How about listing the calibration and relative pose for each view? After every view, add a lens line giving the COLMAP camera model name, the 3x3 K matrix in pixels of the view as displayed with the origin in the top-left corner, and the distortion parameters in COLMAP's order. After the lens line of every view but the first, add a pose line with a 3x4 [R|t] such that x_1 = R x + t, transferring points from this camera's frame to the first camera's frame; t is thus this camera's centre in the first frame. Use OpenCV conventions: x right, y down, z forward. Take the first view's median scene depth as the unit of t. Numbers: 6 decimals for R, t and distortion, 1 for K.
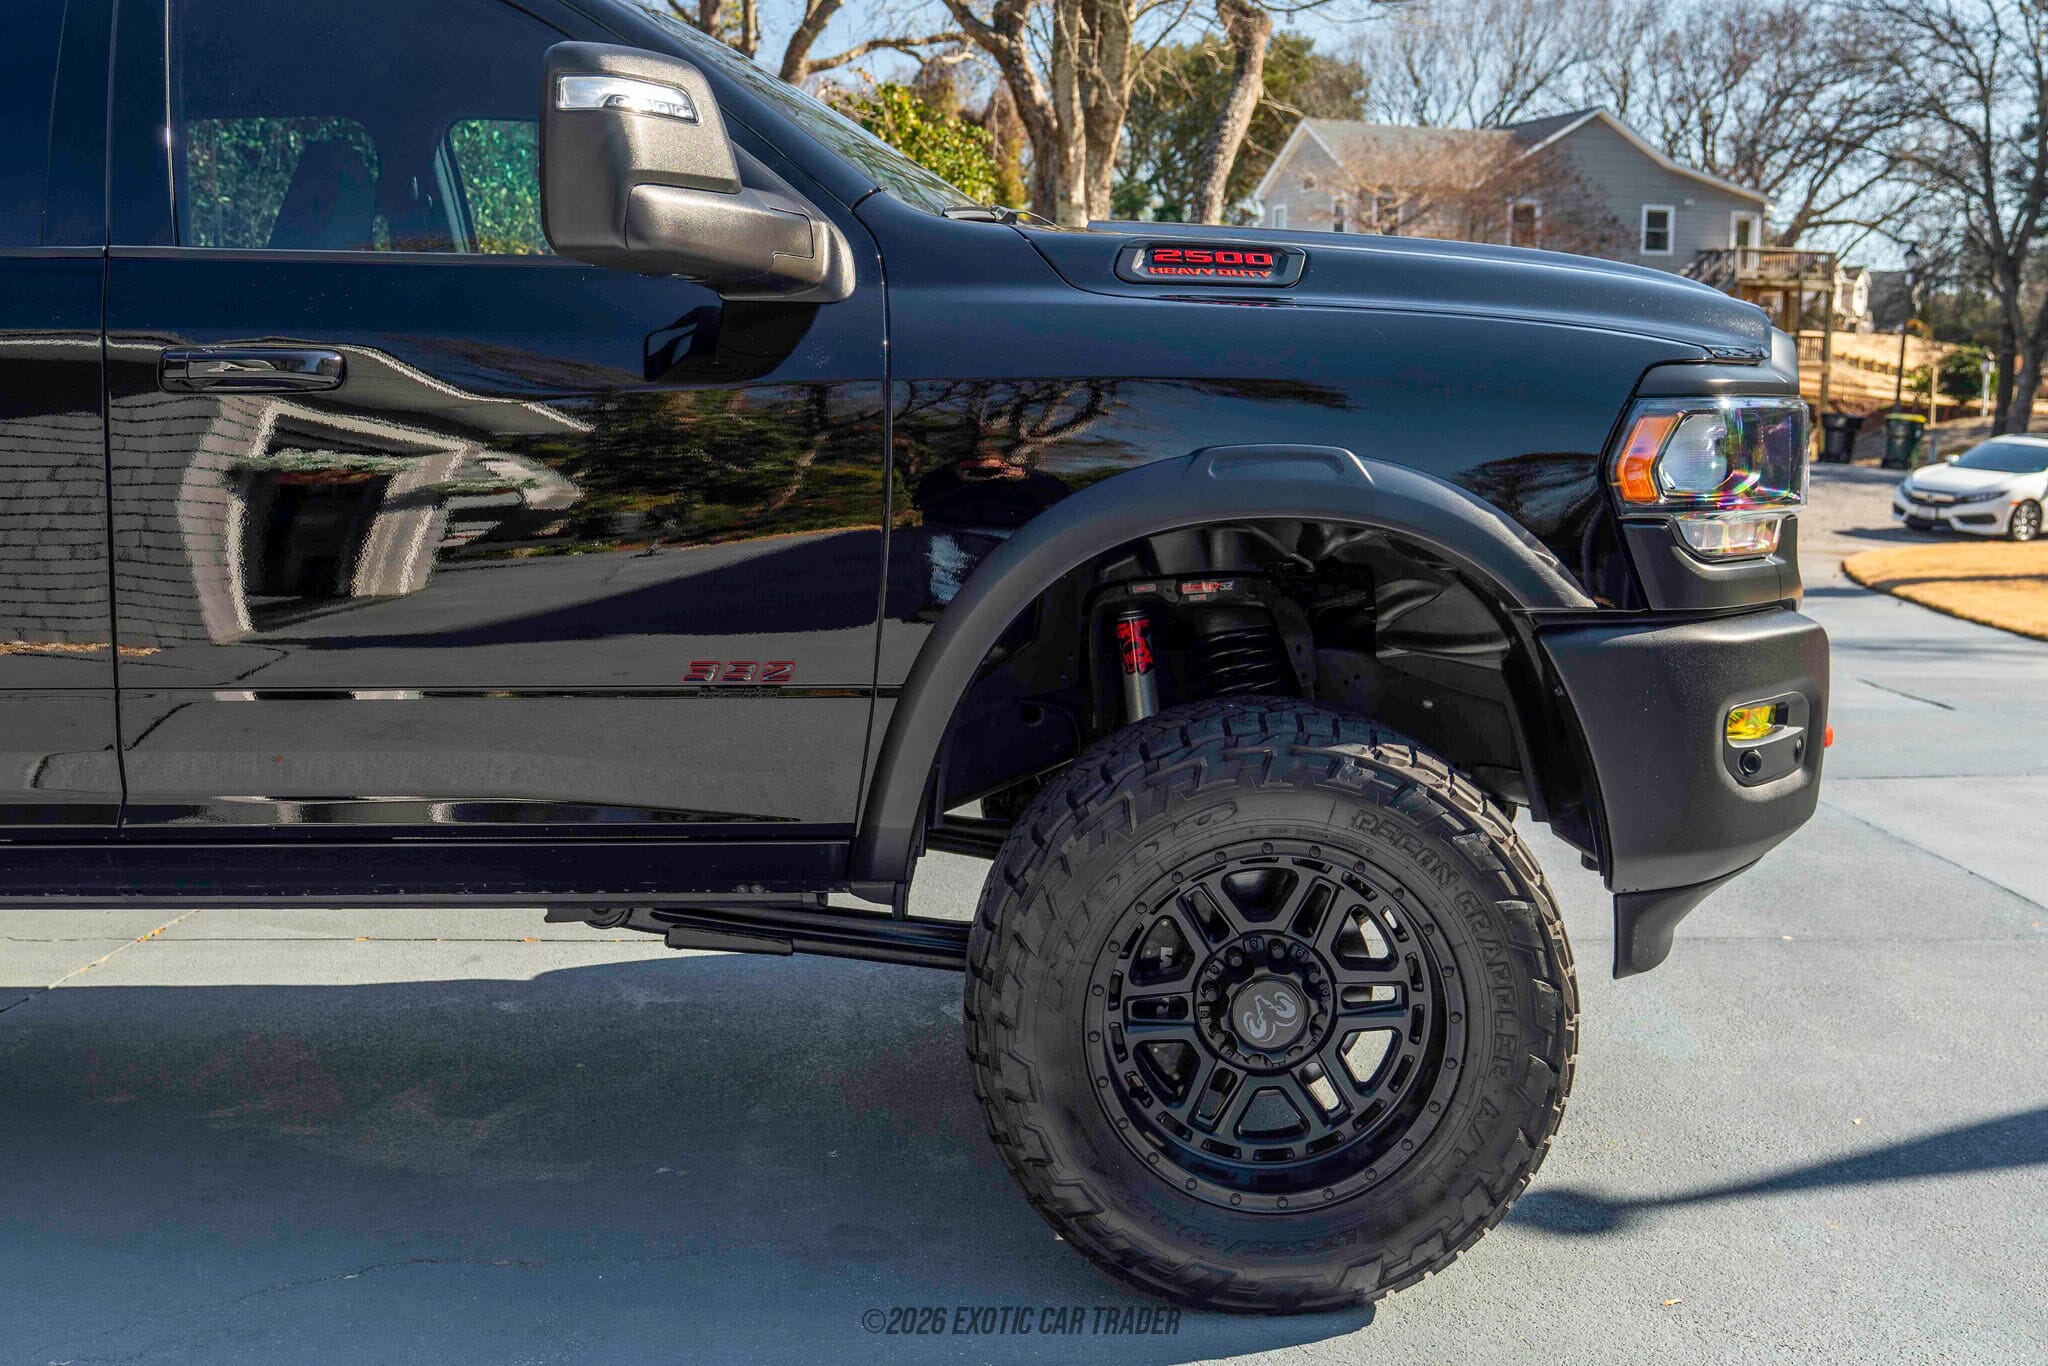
lens RADIAL K [[1386.9, 0, 1022.1], [0, 1386.9, 698.0], [0, 0, 1]] dist [-0.011473, 0.000785]
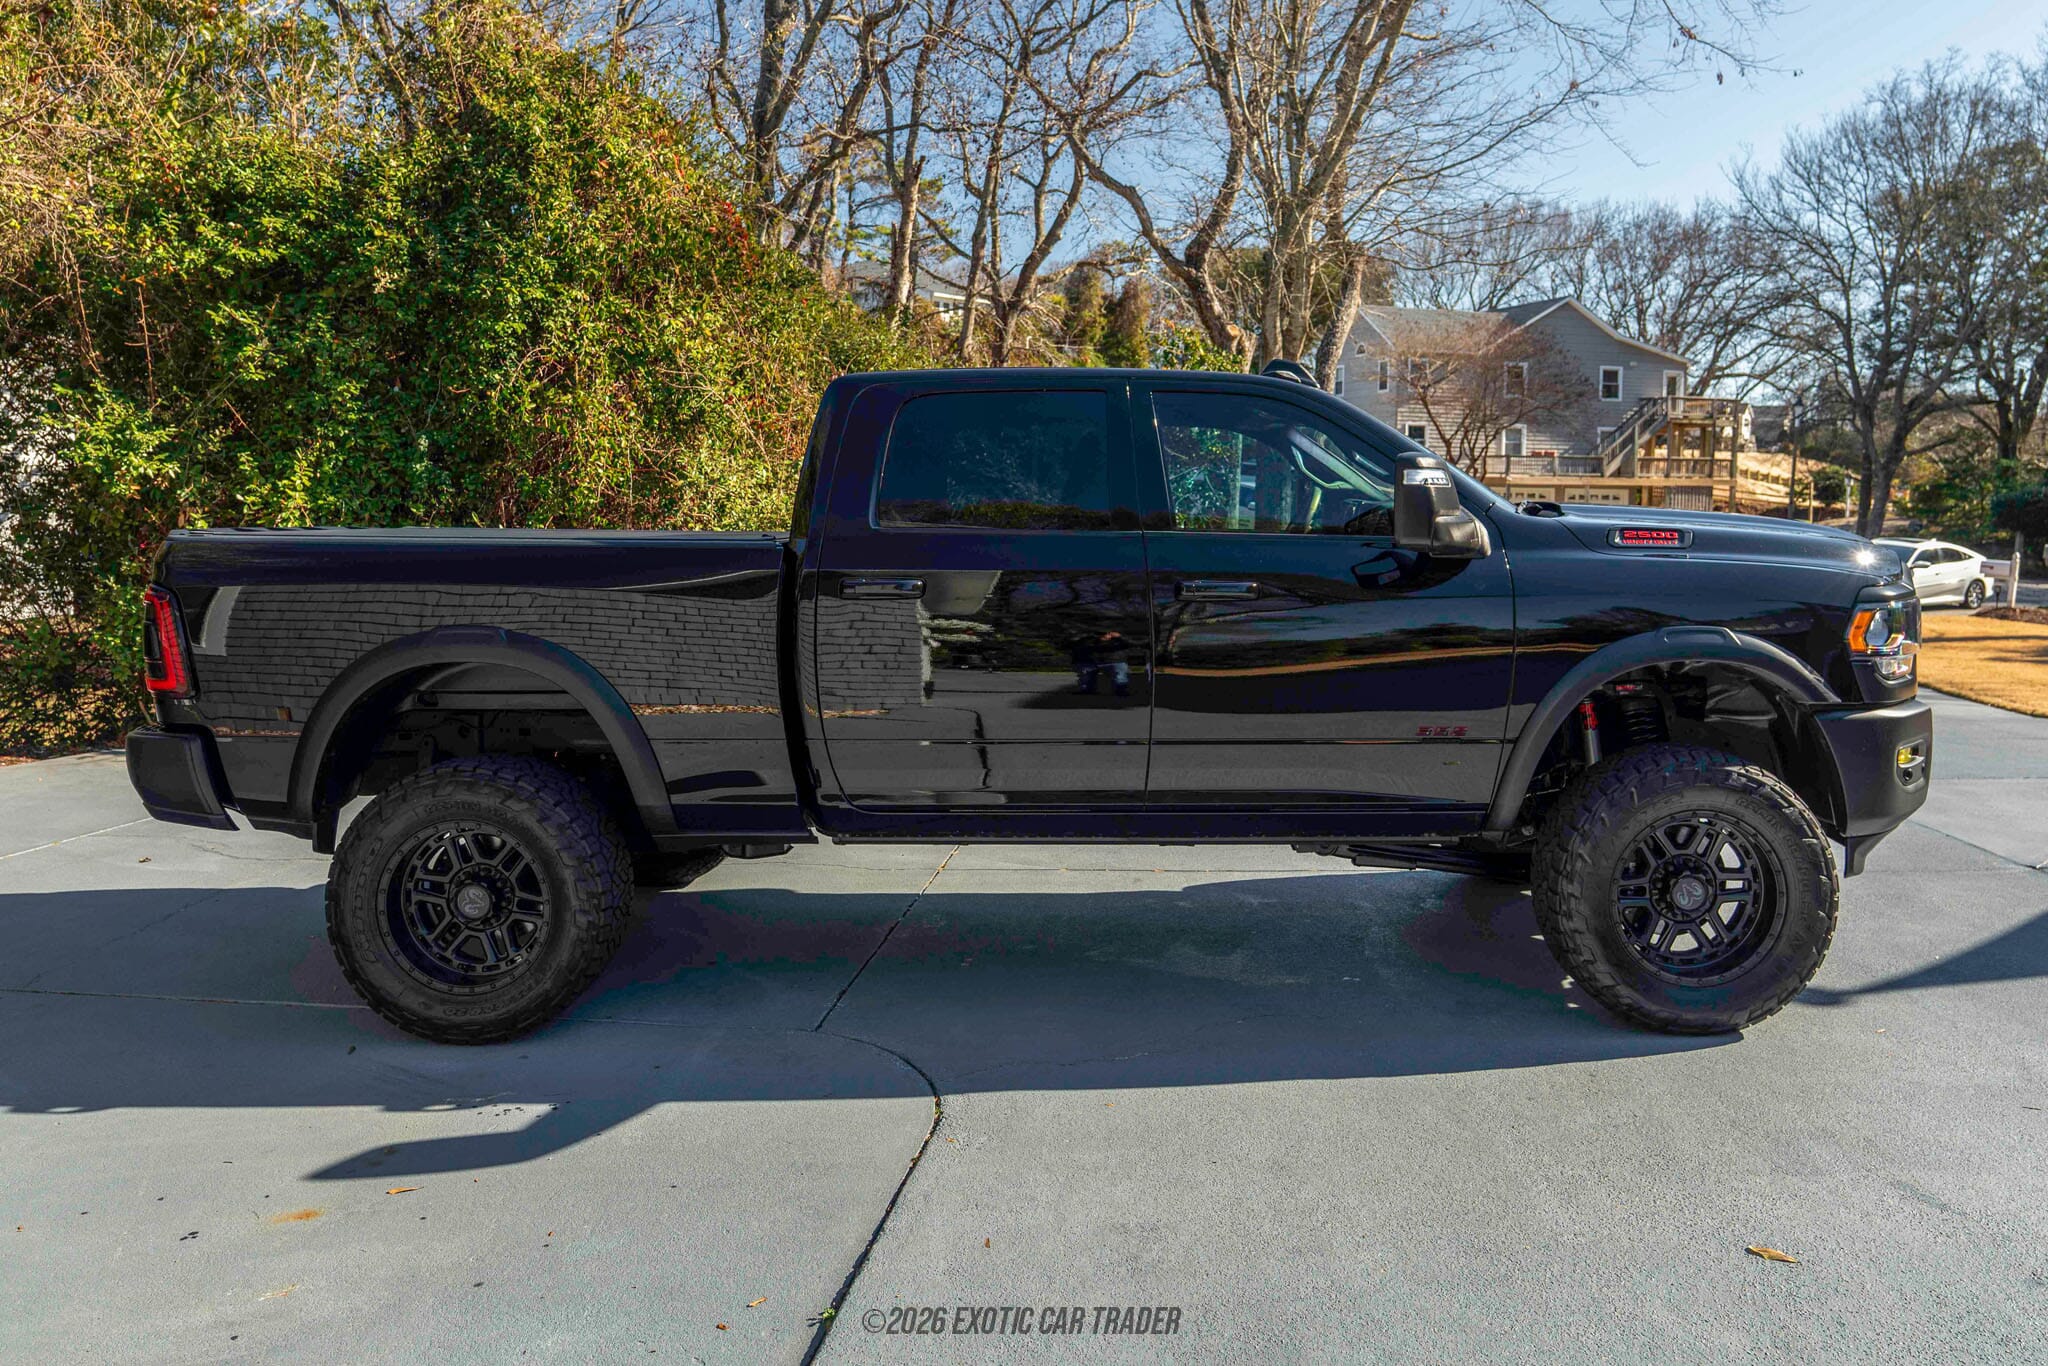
lens RADIAL K [[1105.8, 0, 1029.0], [0, 1105.8, 673.5], [0, 0, 1]] dist [-0.014594, 0.001200]
pose [[0.999988, 0.001814, -0.004659, -0.574411], [-0.001973, 0.999410, -0.034280, -0.033483], [0.004594, 0.034289, 0.999401, -0.484792]]
